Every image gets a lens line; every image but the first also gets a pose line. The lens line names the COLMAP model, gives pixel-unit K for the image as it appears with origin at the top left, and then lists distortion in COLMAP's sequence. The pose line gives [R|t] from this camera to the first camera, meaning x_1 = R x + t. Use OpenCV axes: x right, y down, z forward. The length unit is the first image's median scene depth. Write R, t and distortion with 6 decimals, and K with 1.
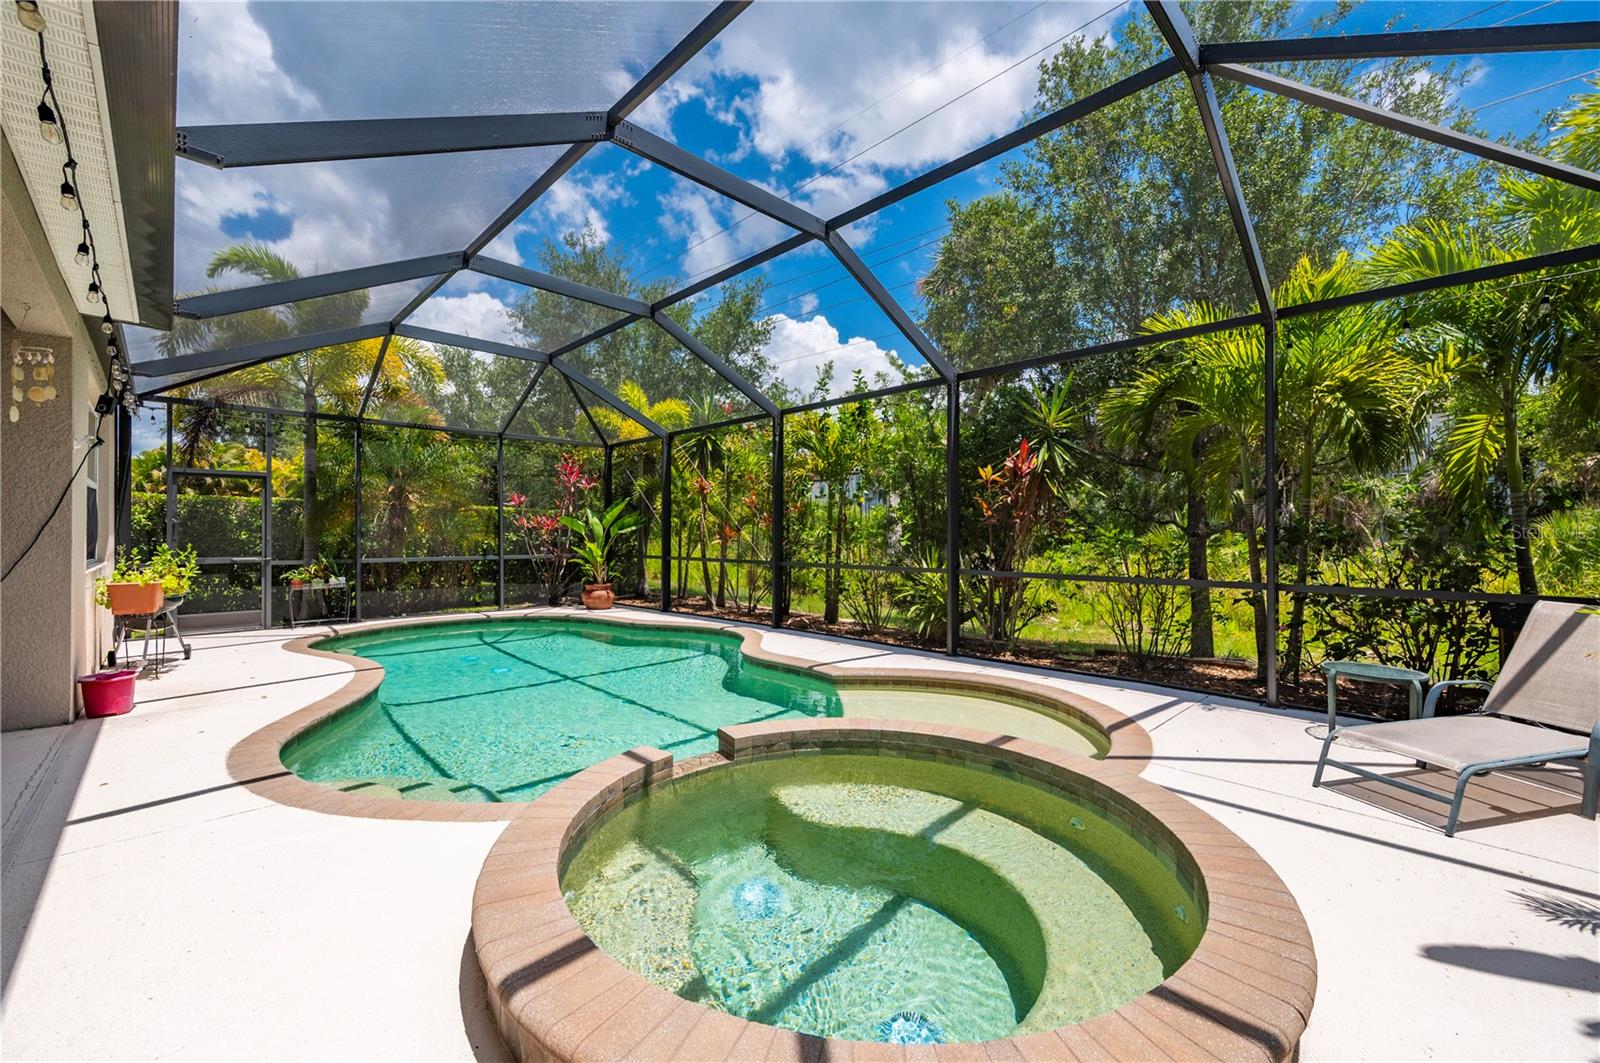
lens RADIAL K [[645.3, 0, 797.9], [0, 645.3, 532.2], [0, 0, 1]] dist [0.004641, -0.001005]
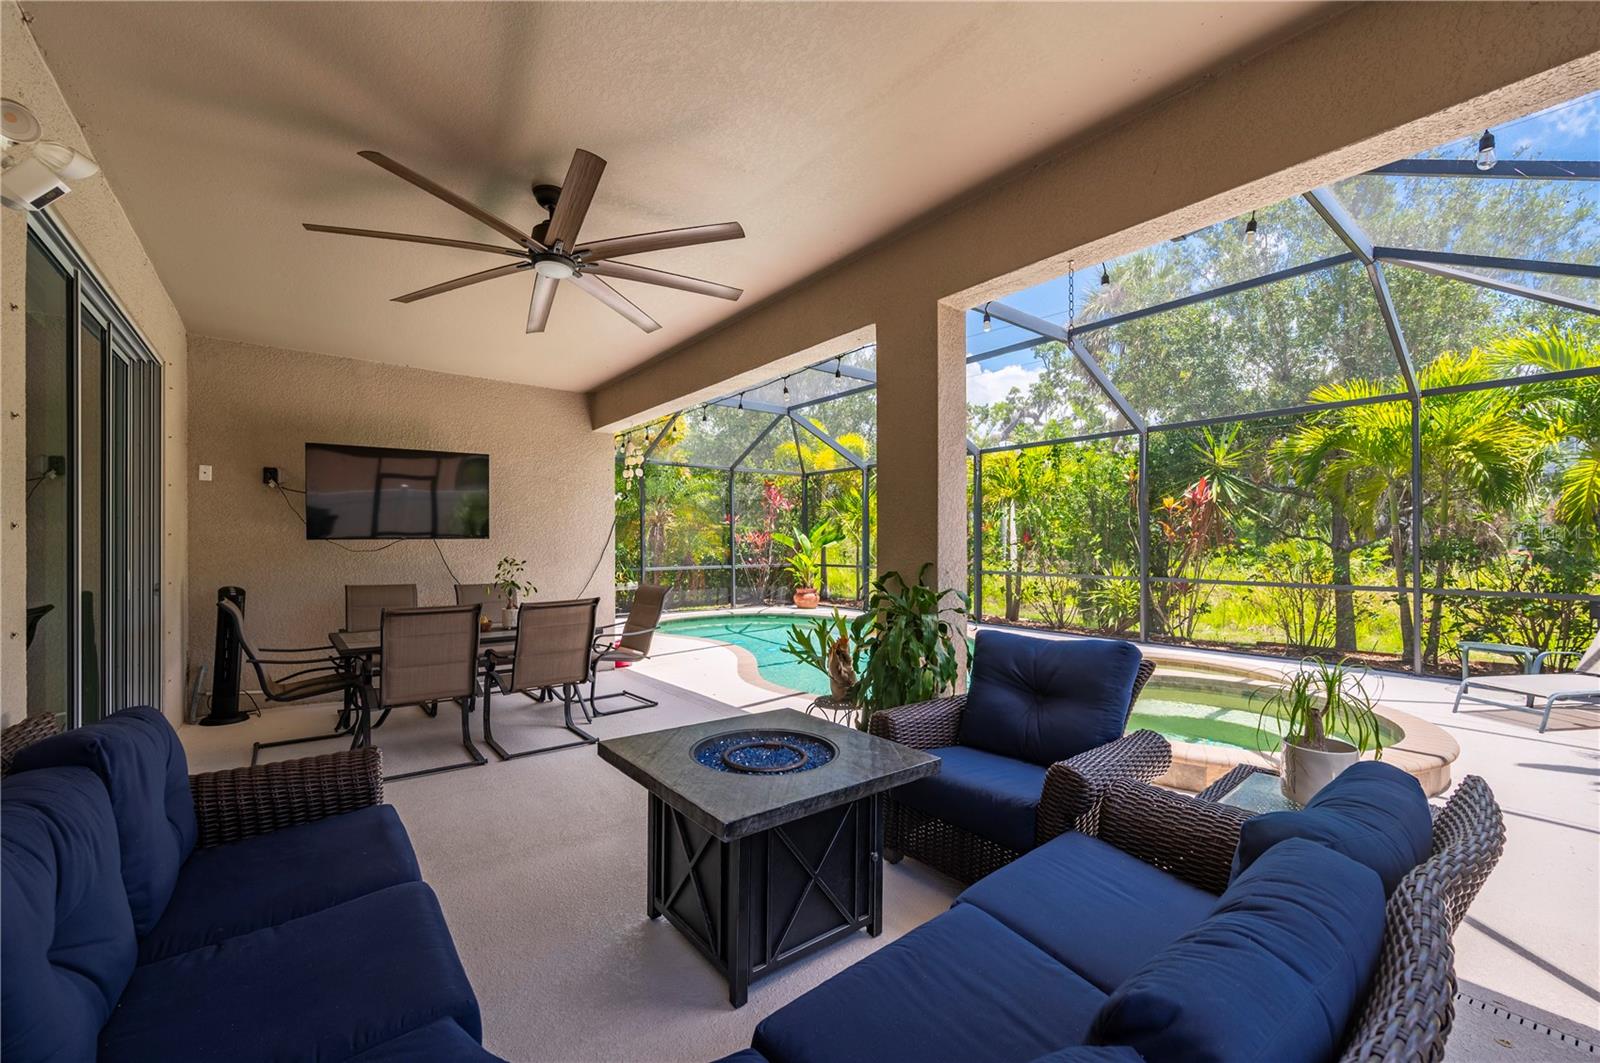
lens RADIAL K [[645.3, 0, 801.4], [0, 645.3, 540.9], [0, 0, 1]] dist [0.004641, -0.001005]
pose [[0.994515, -0.003336, -0.104542, -0.395863], [0.003626, 0.999990, 0.002588, -0.026922], [0.104533, -0.002953, 0.994517, -0.471288]]
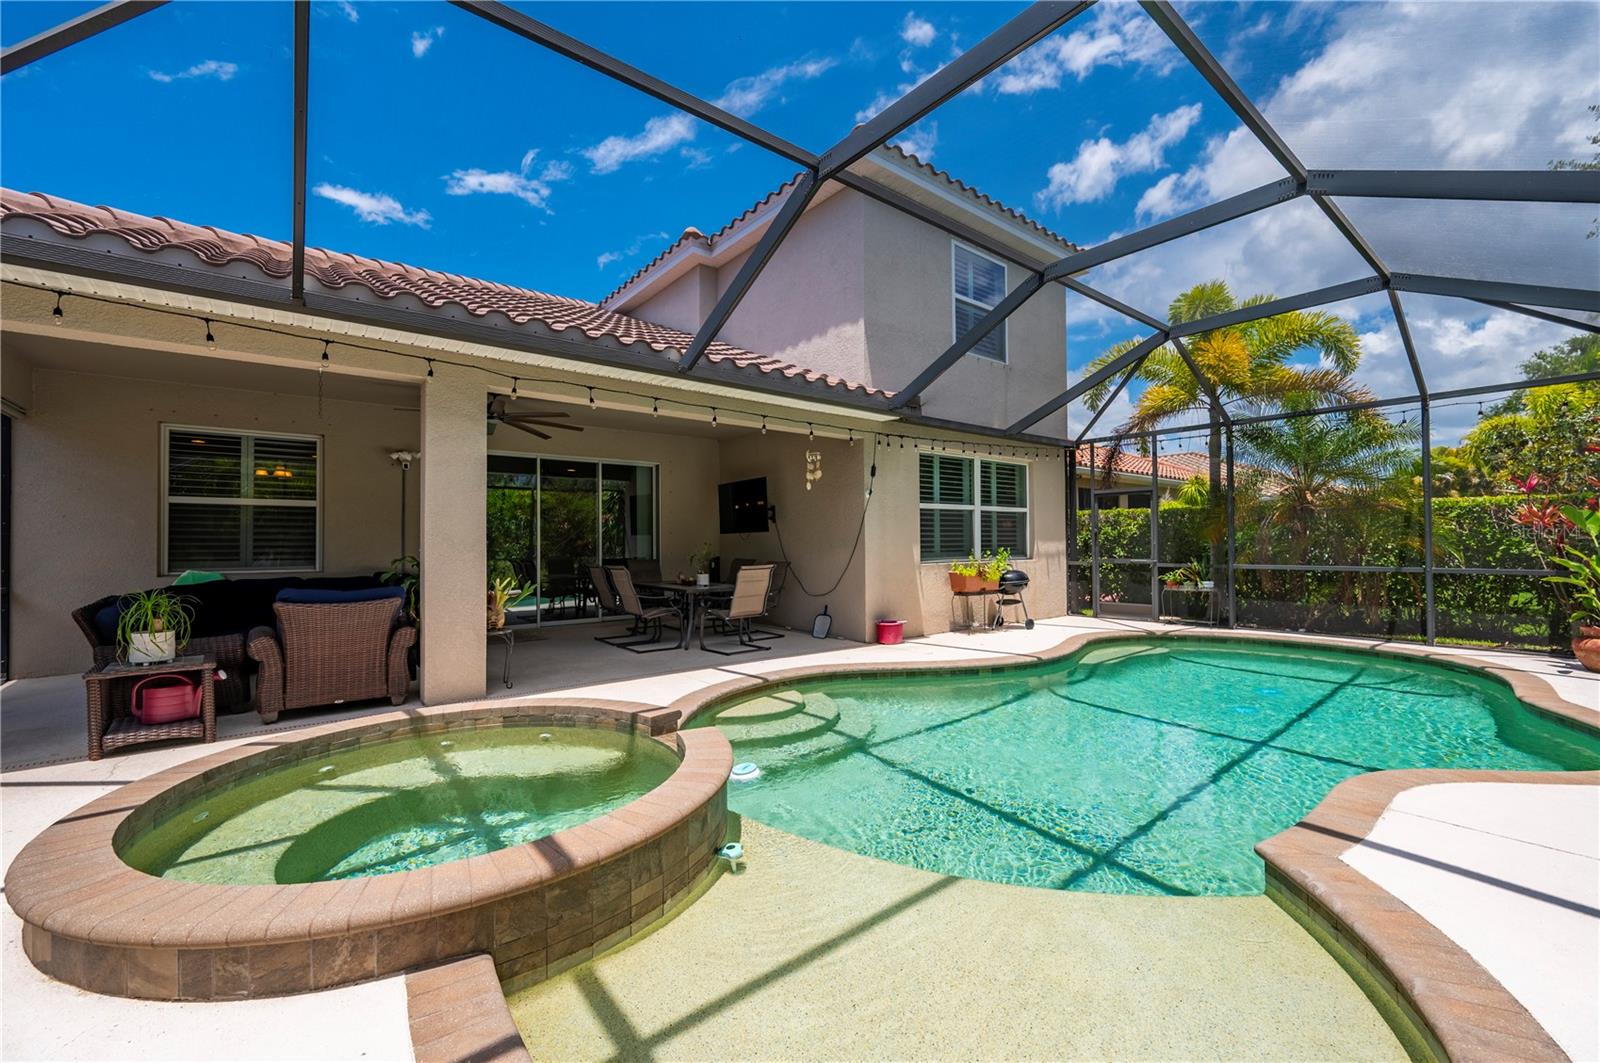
lens RADIAL K [[645.3, 0, 801.8], [0, 645.3, 535.5], [0, 0, 1]] dist [0.004641, -0.001005]
pose [[-0.092446, -0.012941, -0.995634, 0.624408], [0.009144, 0.999862, -0.013845, 0.009586], [0.995676, -0.010384, -0.092315, 0.779657]]
